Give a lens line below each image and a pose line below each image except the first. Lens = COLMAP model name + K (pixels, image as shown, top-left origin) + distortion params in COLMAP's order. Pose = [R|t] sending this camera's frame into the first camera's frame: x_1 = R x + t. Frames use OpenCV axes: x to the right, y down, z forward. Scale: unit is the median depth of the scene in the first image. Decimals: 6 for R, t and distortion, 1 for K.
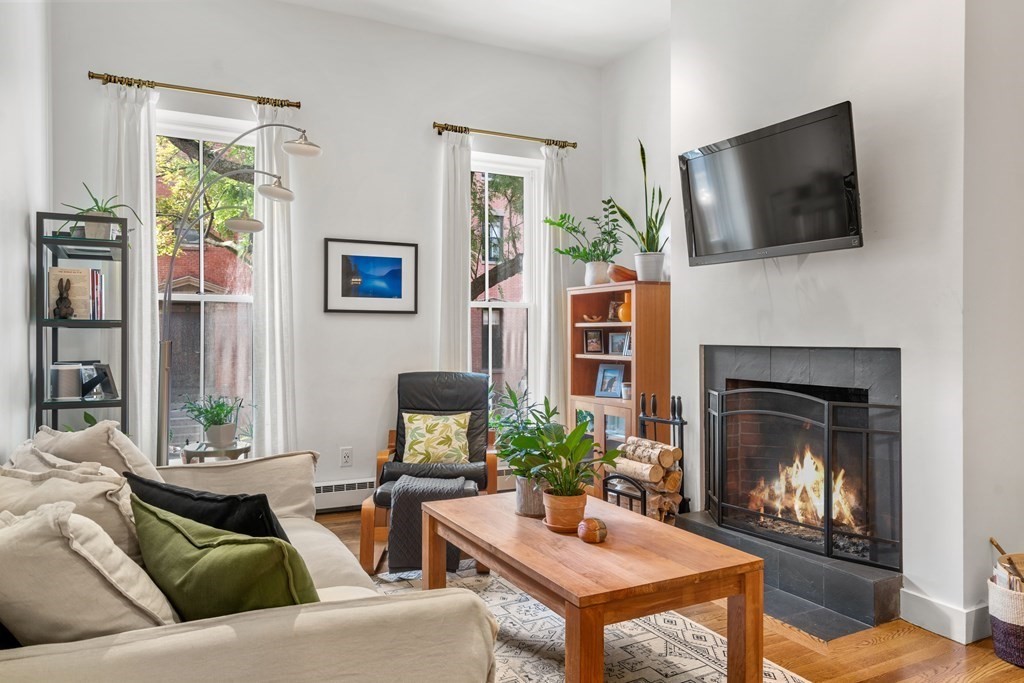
lens RADIAL K [[712.1, 0, 510.6], [0, 712.1, 345.9], [0, 0, 1]] dist [-0.003332, -0.003578]
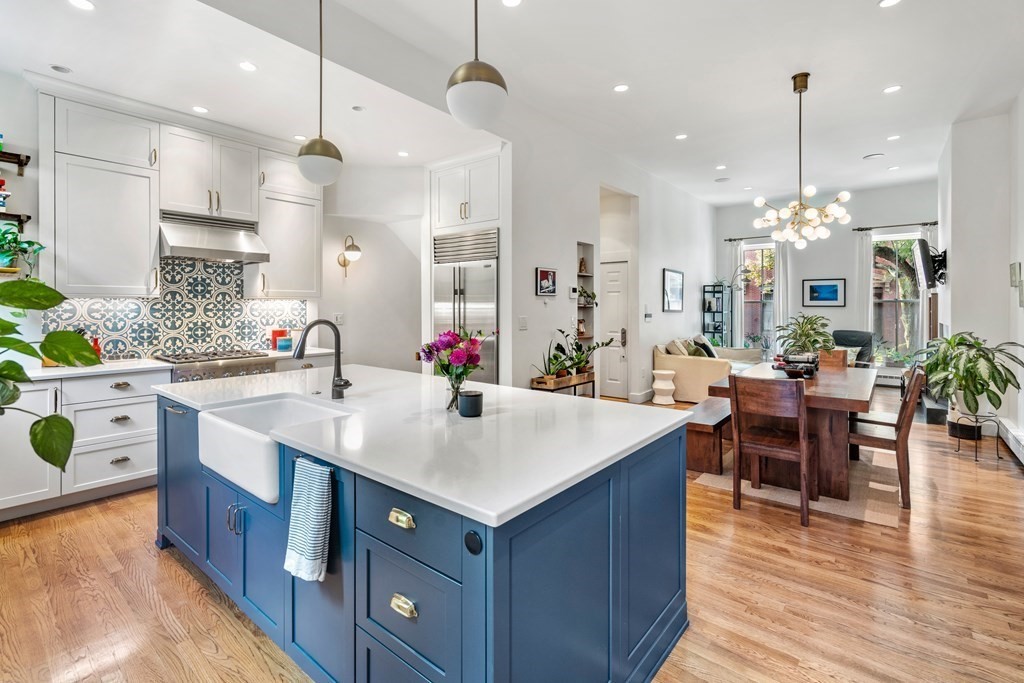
lens RADIAL K [[467.7, 0, 513.5], [0, 467.7, 303.5], [0, 0, 1]] dist [-0.015550, 0.001821]
pose [[0.410866, -0.008941, -0.911652, 0.924778], [-0.013722, 0.999778, -0.015989, -0.015502], [0.911593, 0.019079, 0.410652, -0.764705]]
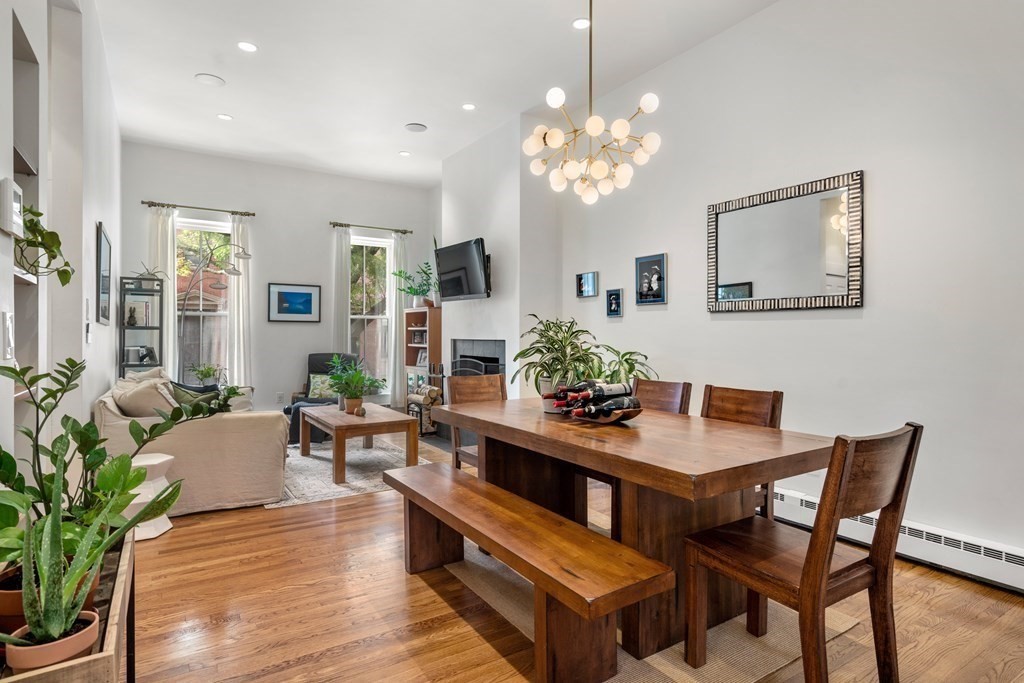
lens RADIAL K [[541.5, 0, 503.5], [0, 541.5, 337.1], [0, 0, 1]] dist [-0.000714, 0.000899]
pose [[0.995769, 0.002789, 0.091849, 0.236469], [-0.002028, 0.999963, -0.008376, 0.005289], [-0.091869, 0.008154, 0.995738, -0.510646]]
